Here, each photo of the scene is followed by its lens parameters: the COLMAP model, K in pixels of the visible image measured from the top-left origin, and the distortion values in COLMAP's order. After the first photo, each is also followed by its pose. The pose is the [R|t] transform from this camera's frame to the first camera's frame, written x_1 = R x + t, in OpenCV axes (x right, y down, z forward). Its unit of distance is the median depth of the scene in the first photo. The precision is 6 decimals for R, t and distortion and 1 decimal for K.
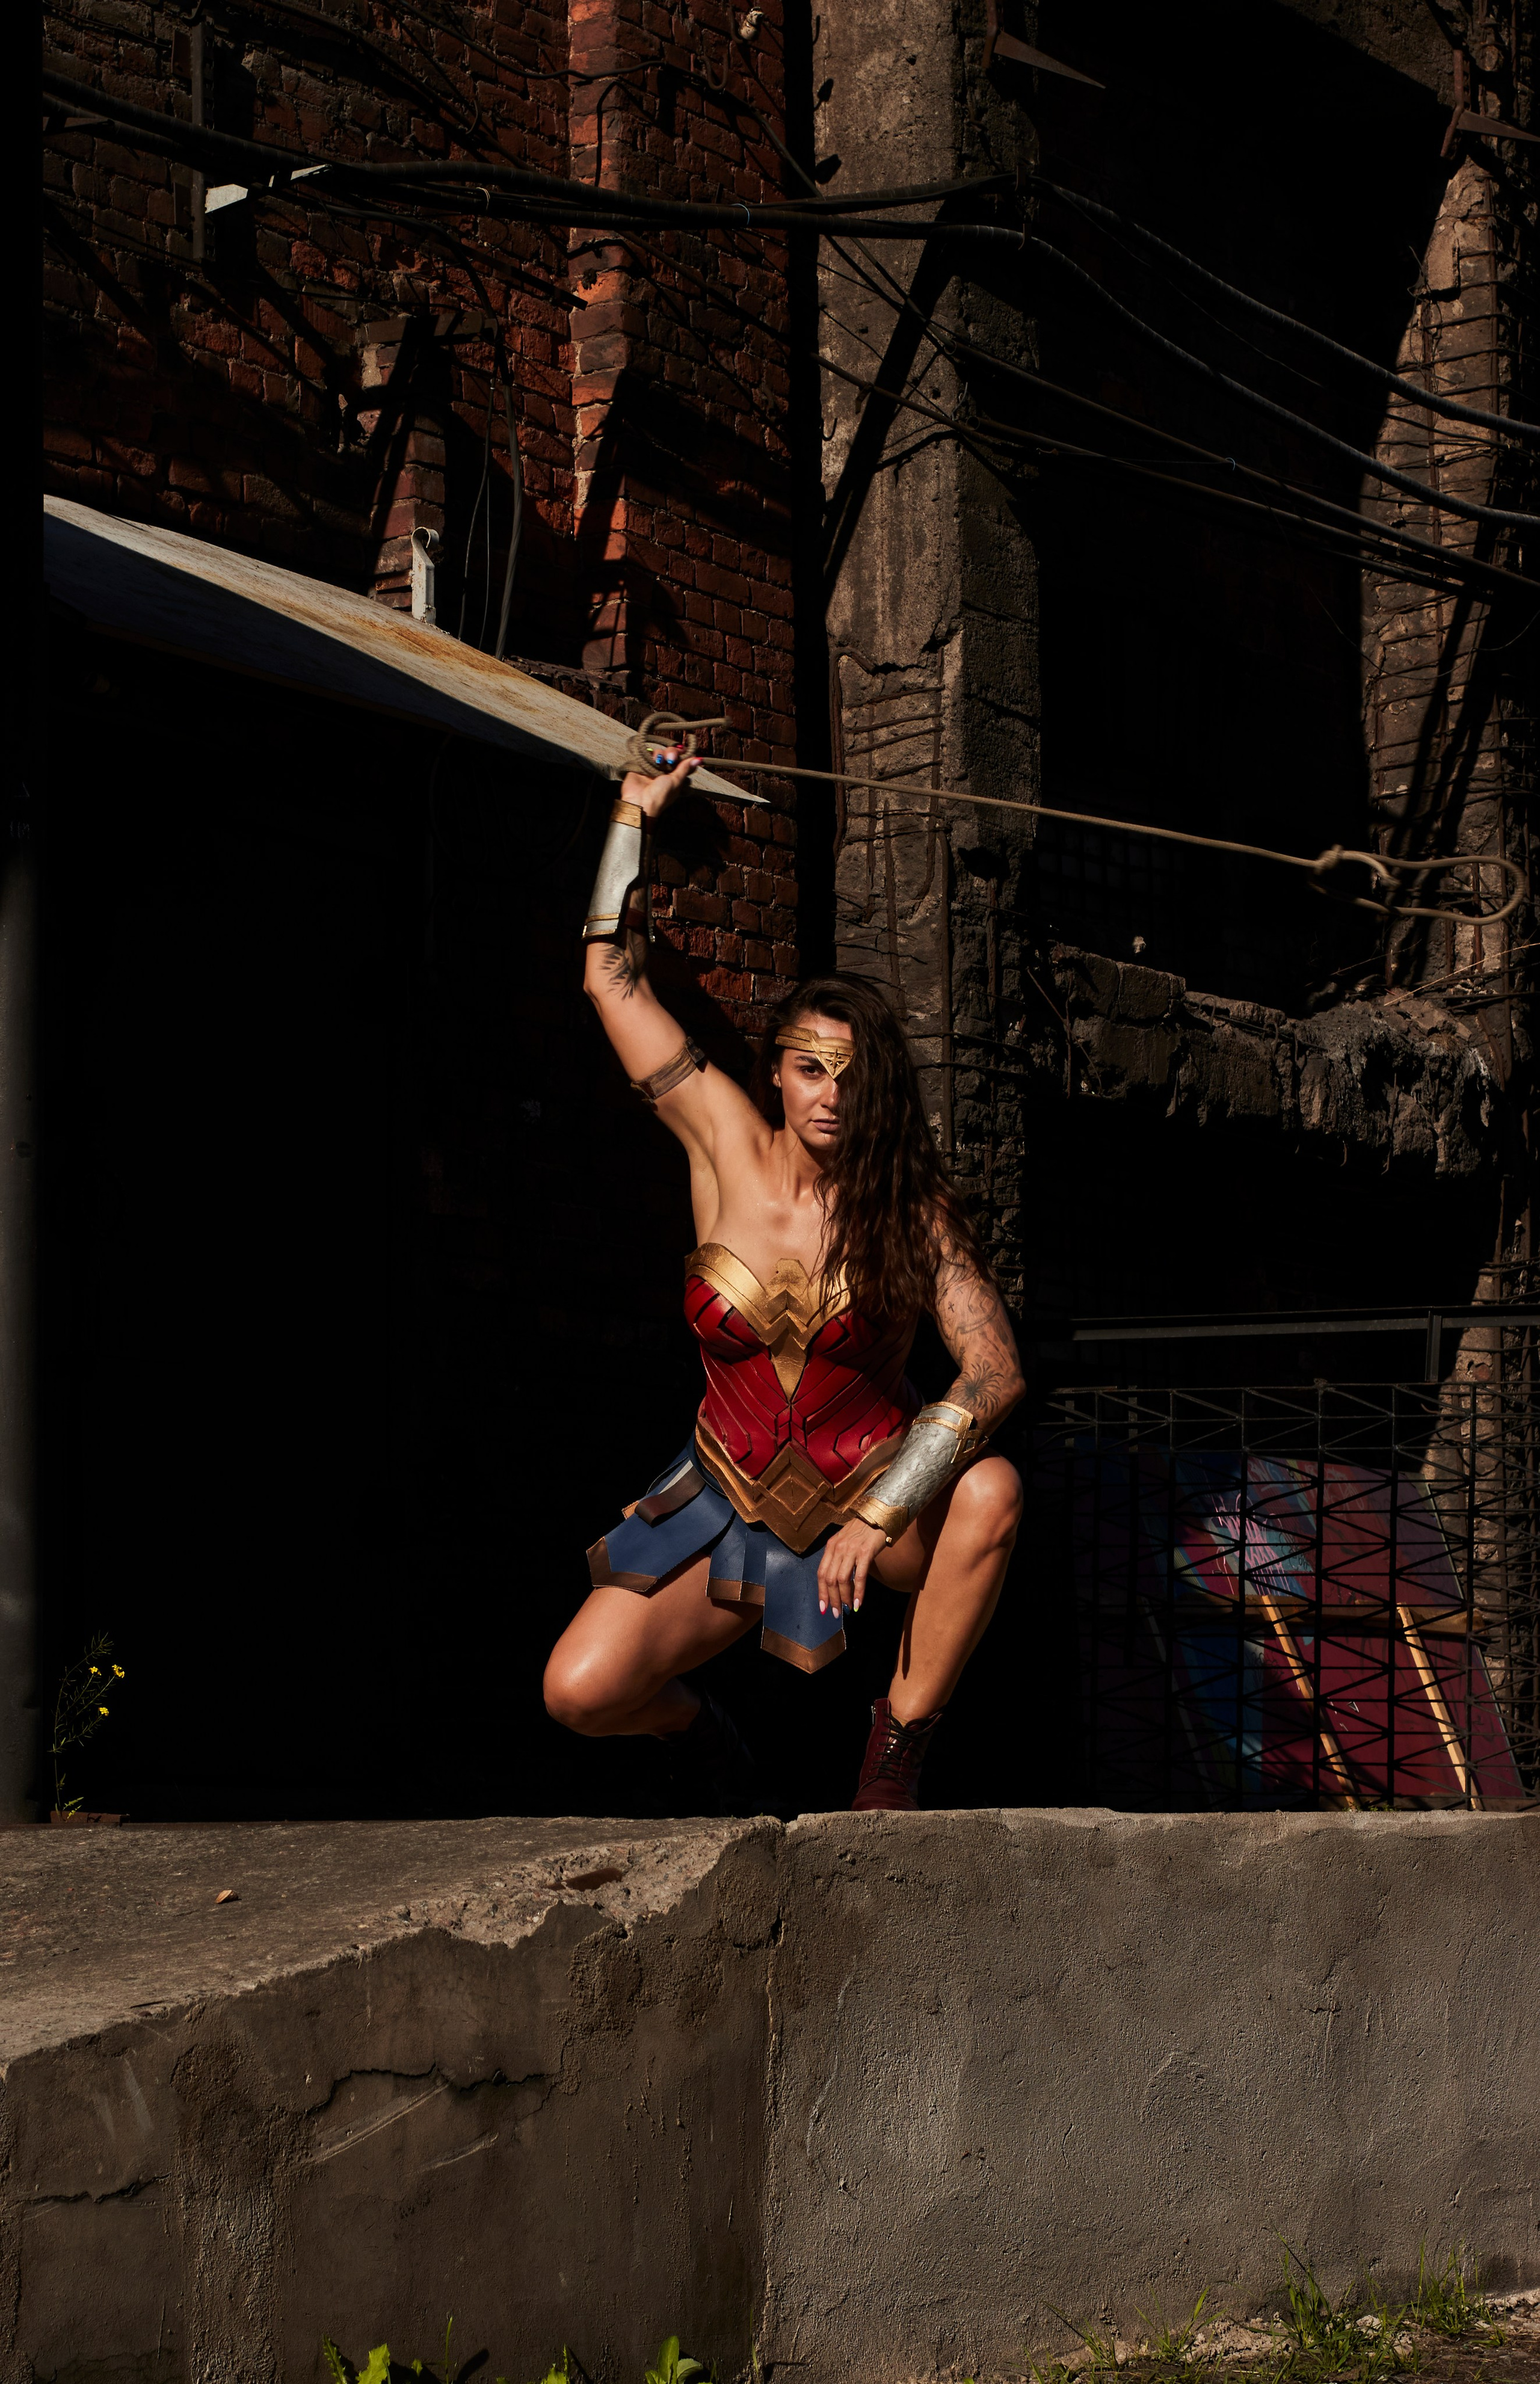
lens RADIAL K [[5728.7, 0, 598.2], [0, 5728.7, 1194.9], [0, 0, 1]] dist [-0.093252, 0.028036]
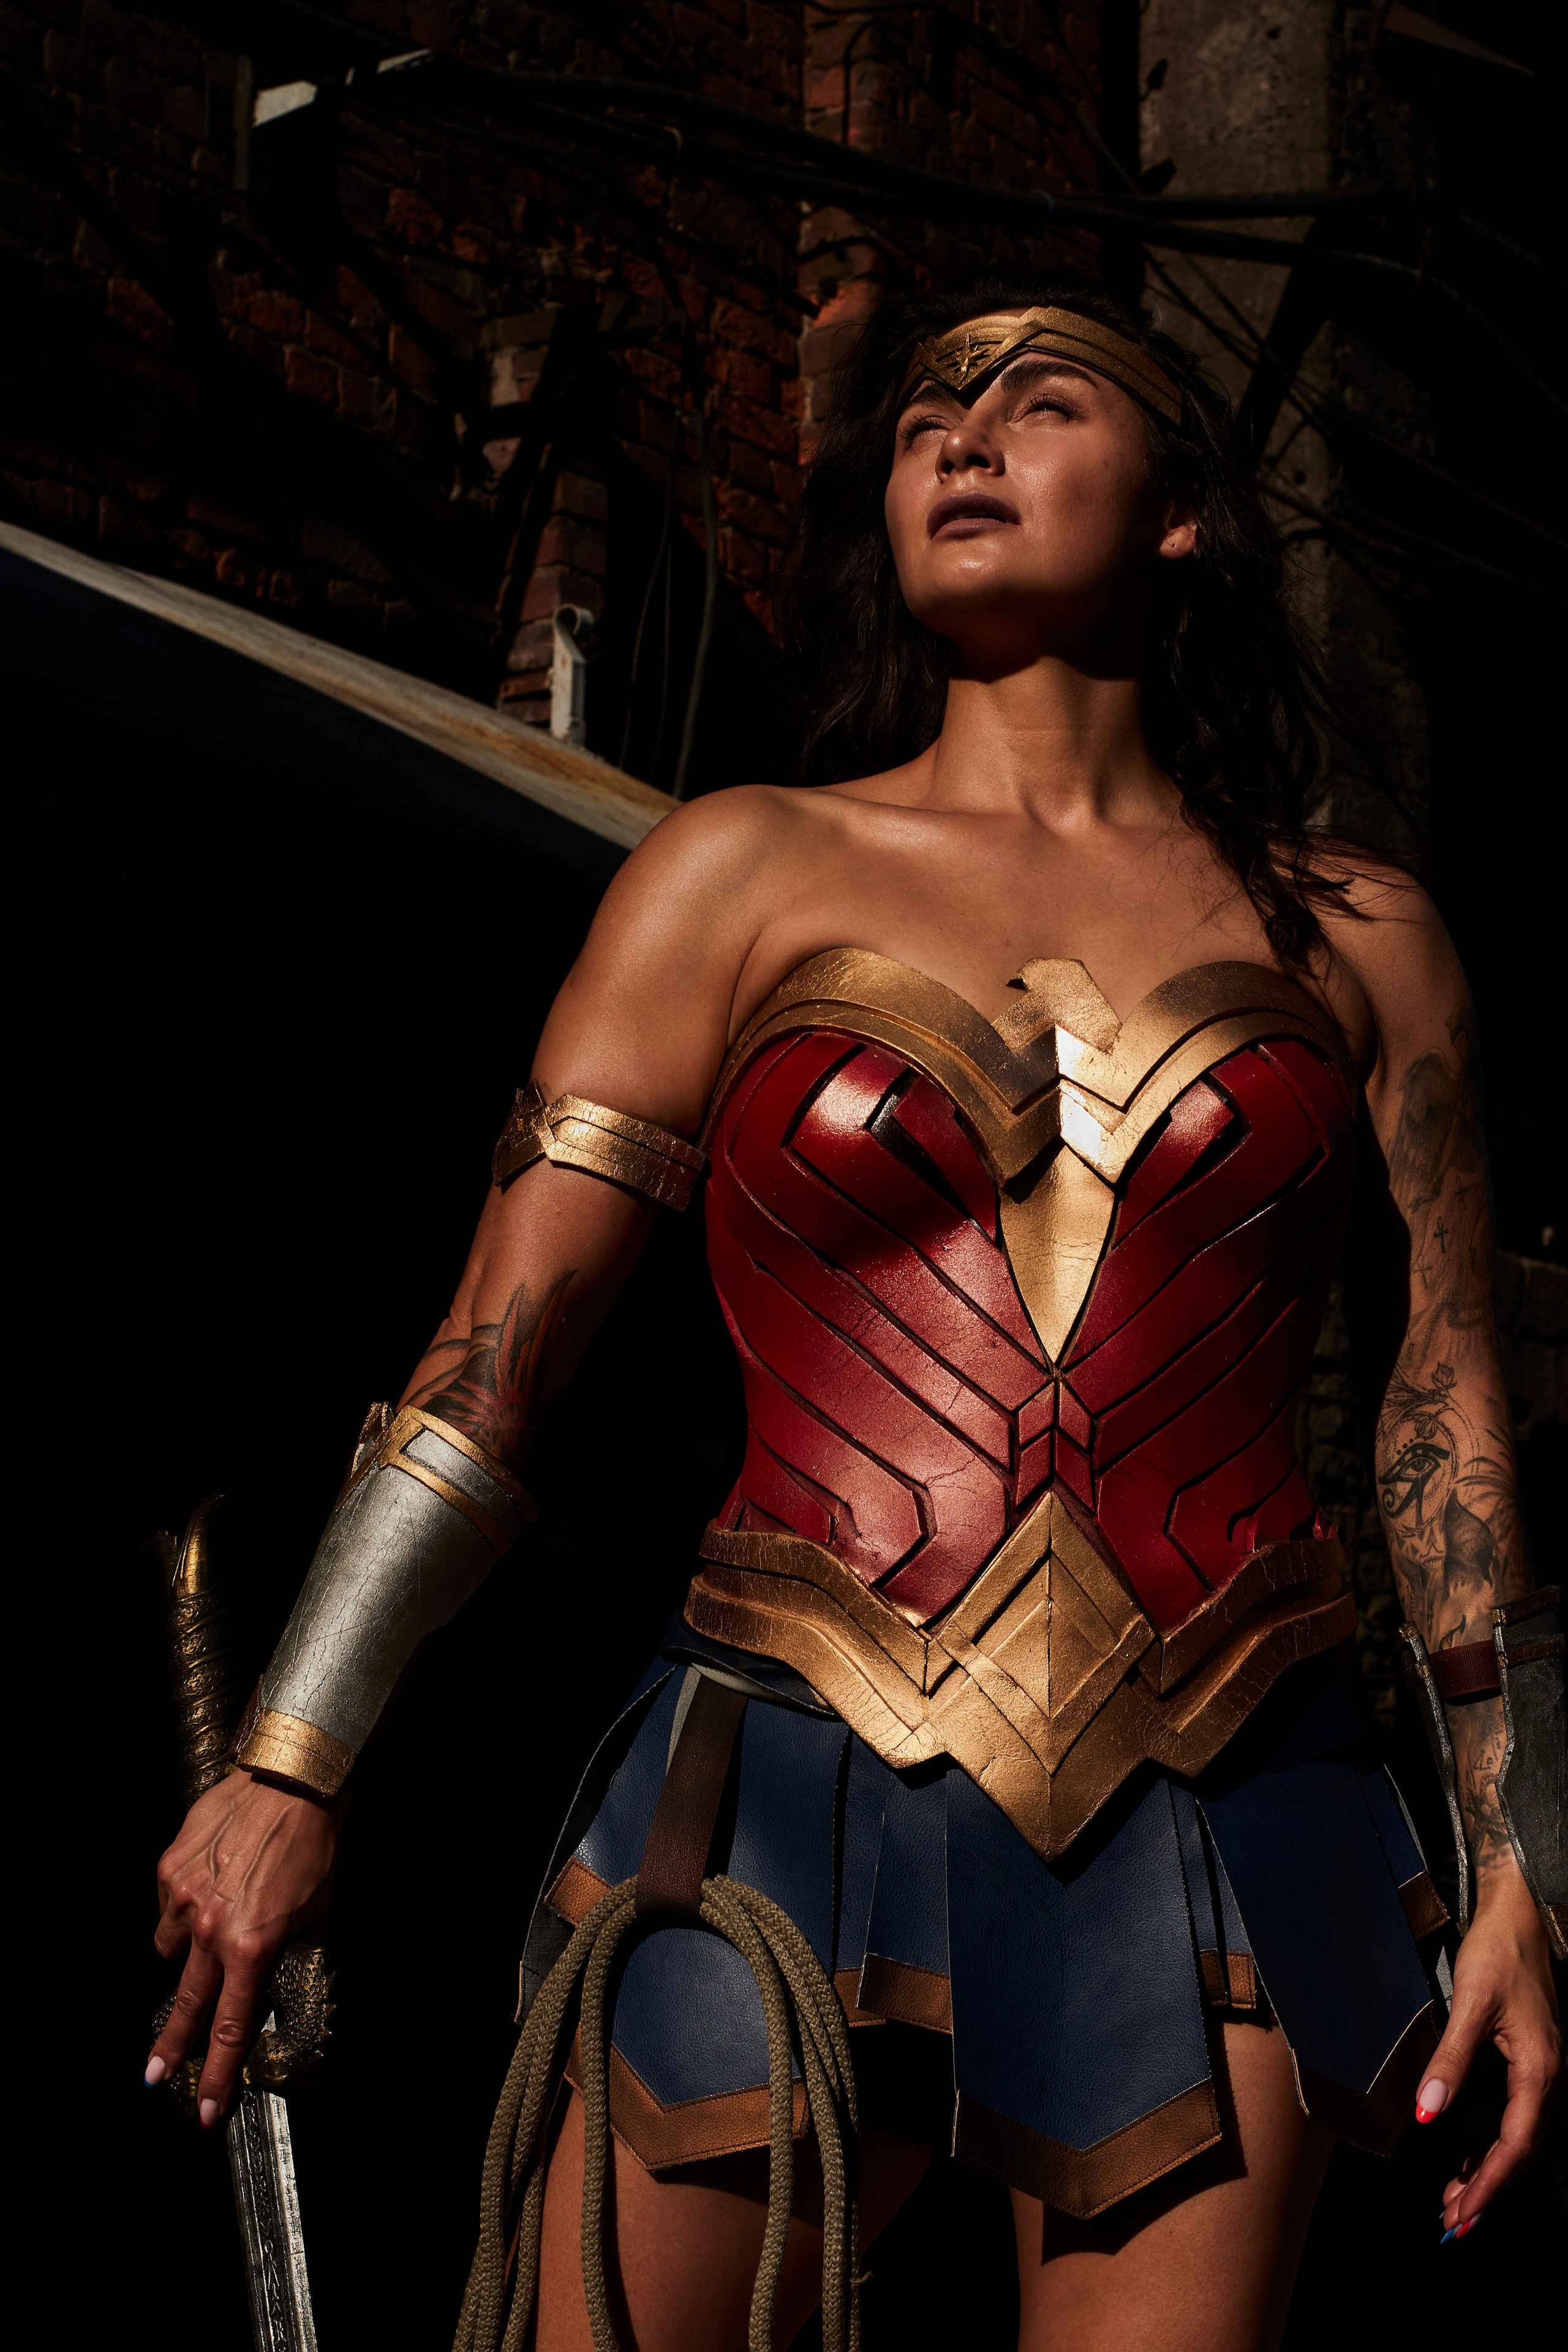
lens RADIAL K [[5865.8, 0, 793.6], [0, 5865.8, 1180.6], [0, 0, 1]] dist [-0.100776, 0.239439]
pose [[0.999673, 0.022775, -0.011627, 0.005296], [-0.023332, 0.998467, -0.050183, -0.011697], [0.010467, 0.050438, 0.998672, 0.268865]]
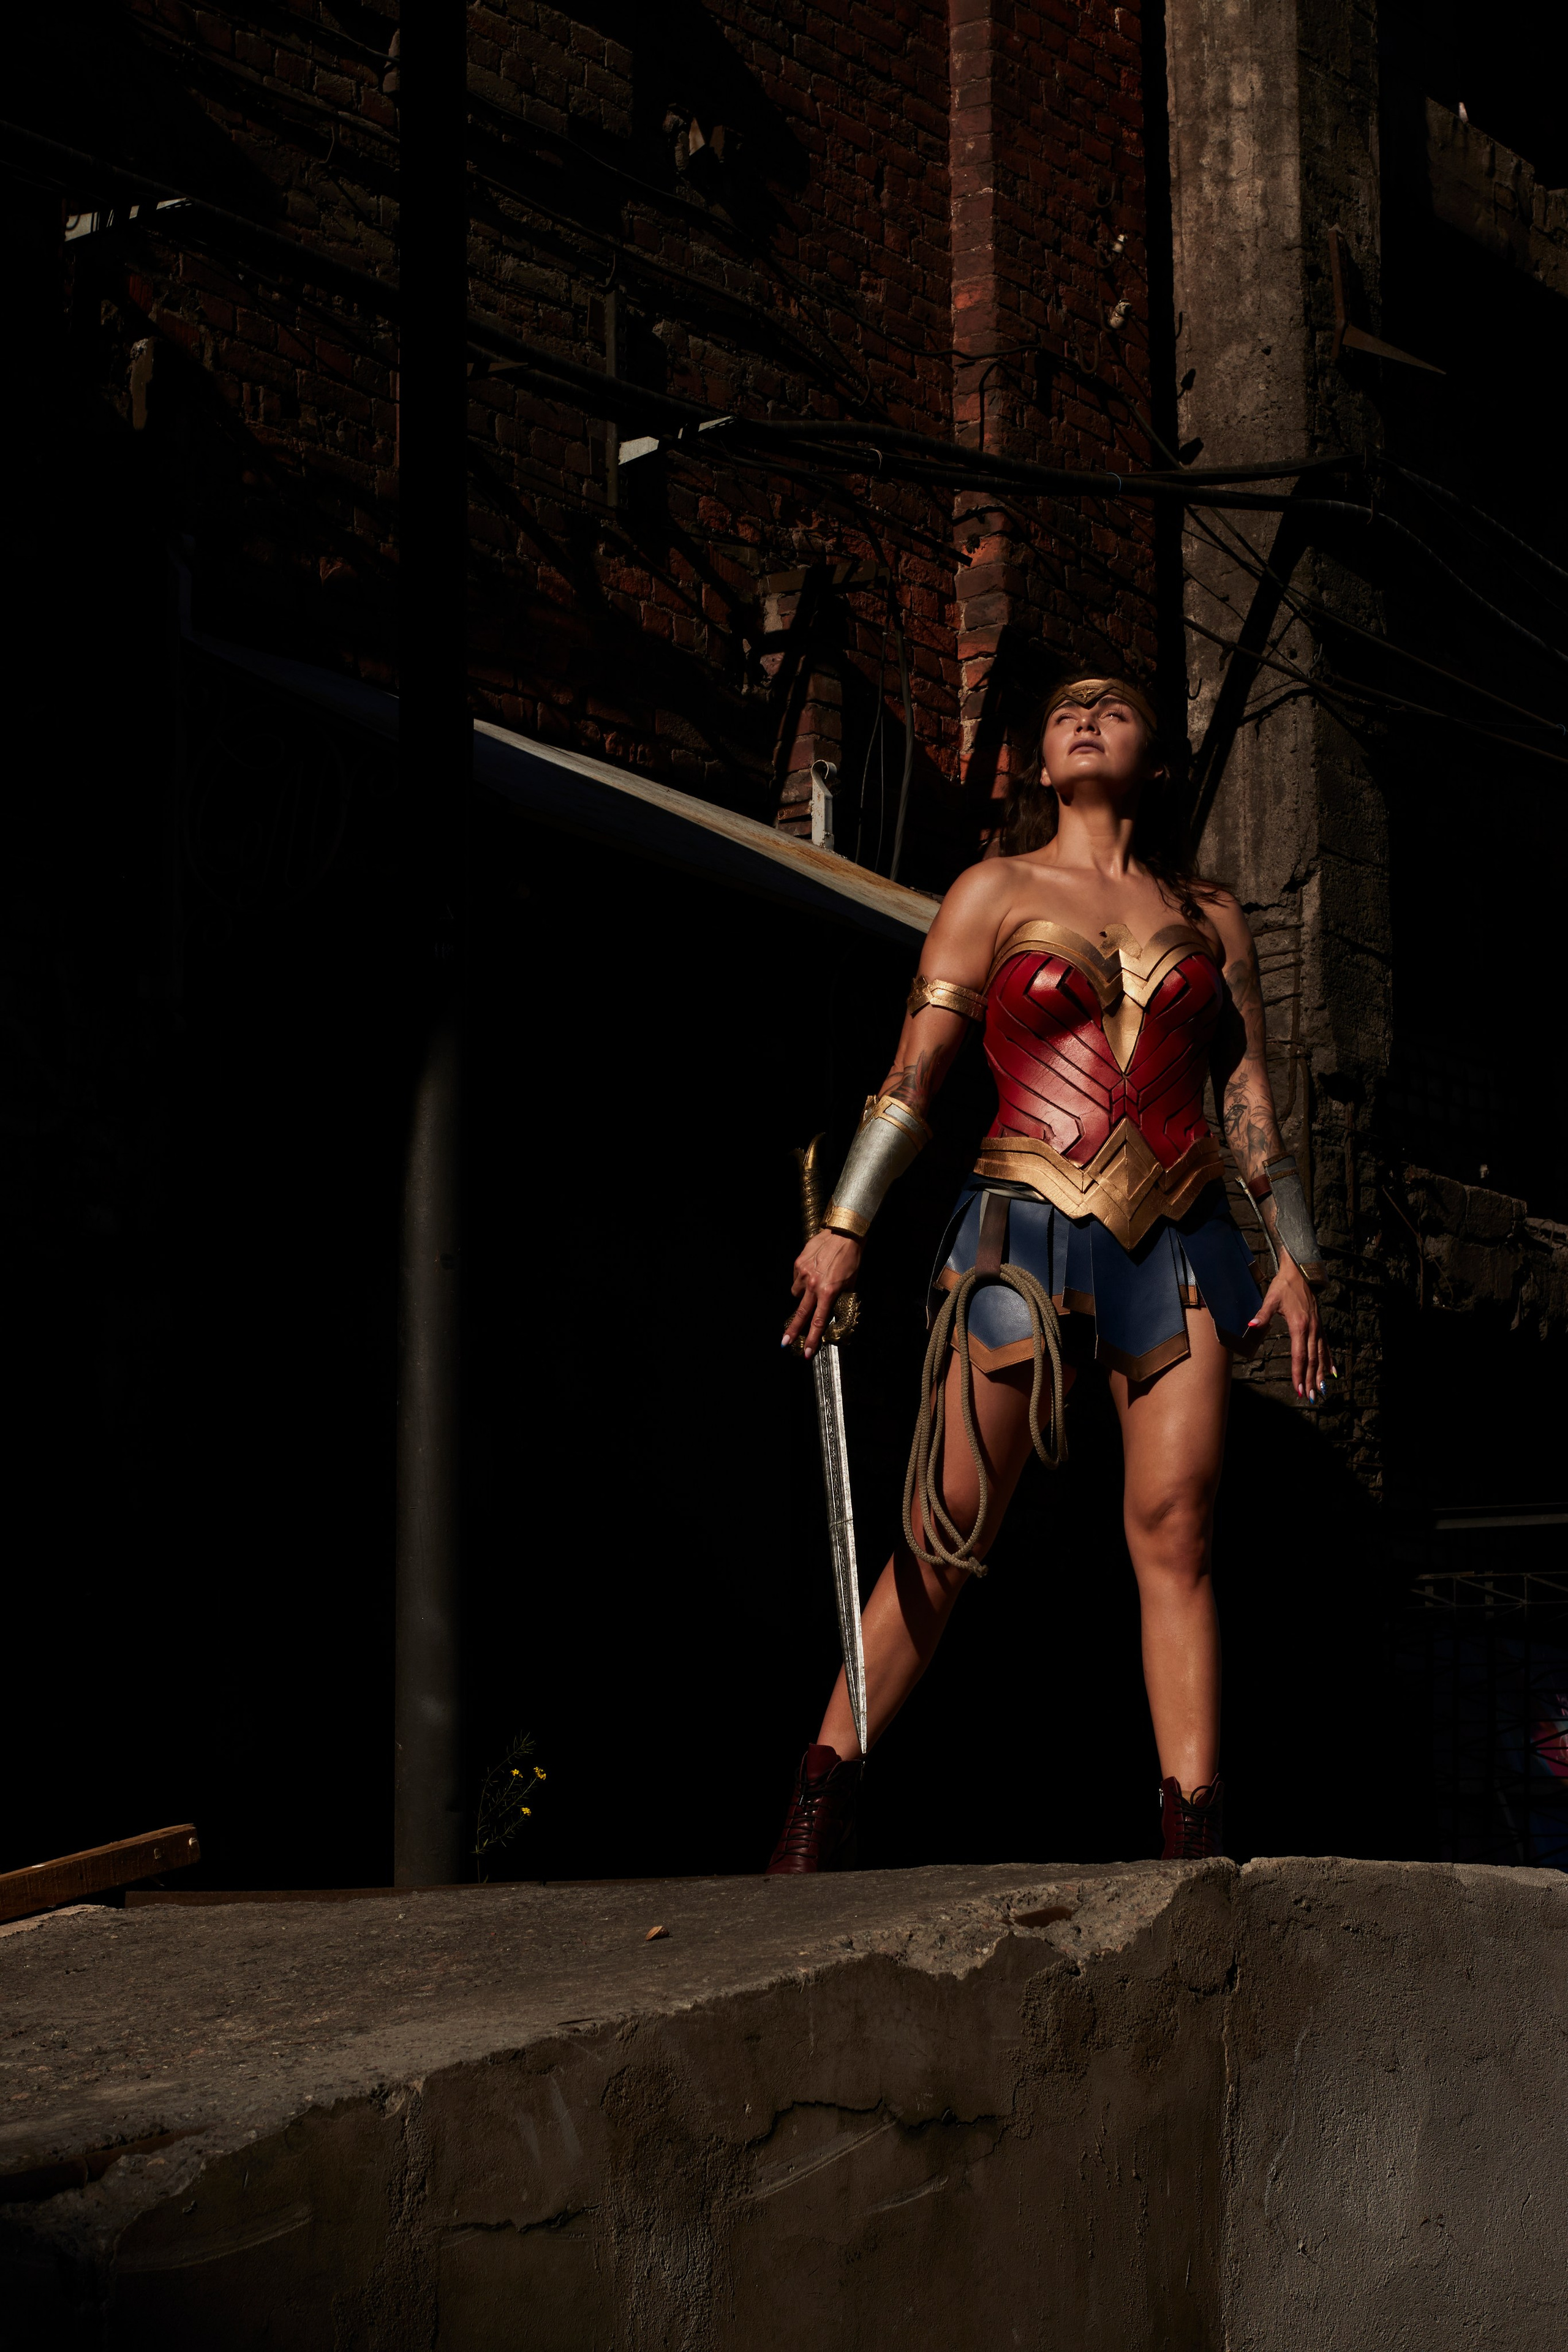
lens RADIAL K [[5078.2, 0, 782.6], [0, 5078.2, 1133.9], [0, 0, 1]] dist [-0.071527, -0.126986]
pose [[0.999379, -0.005142, -0.034853, -0.004629], [0.002780, 0.997716, -0.067489, 0.015474], [0.035121, 0.067350, 0.997111, 0.049919]]
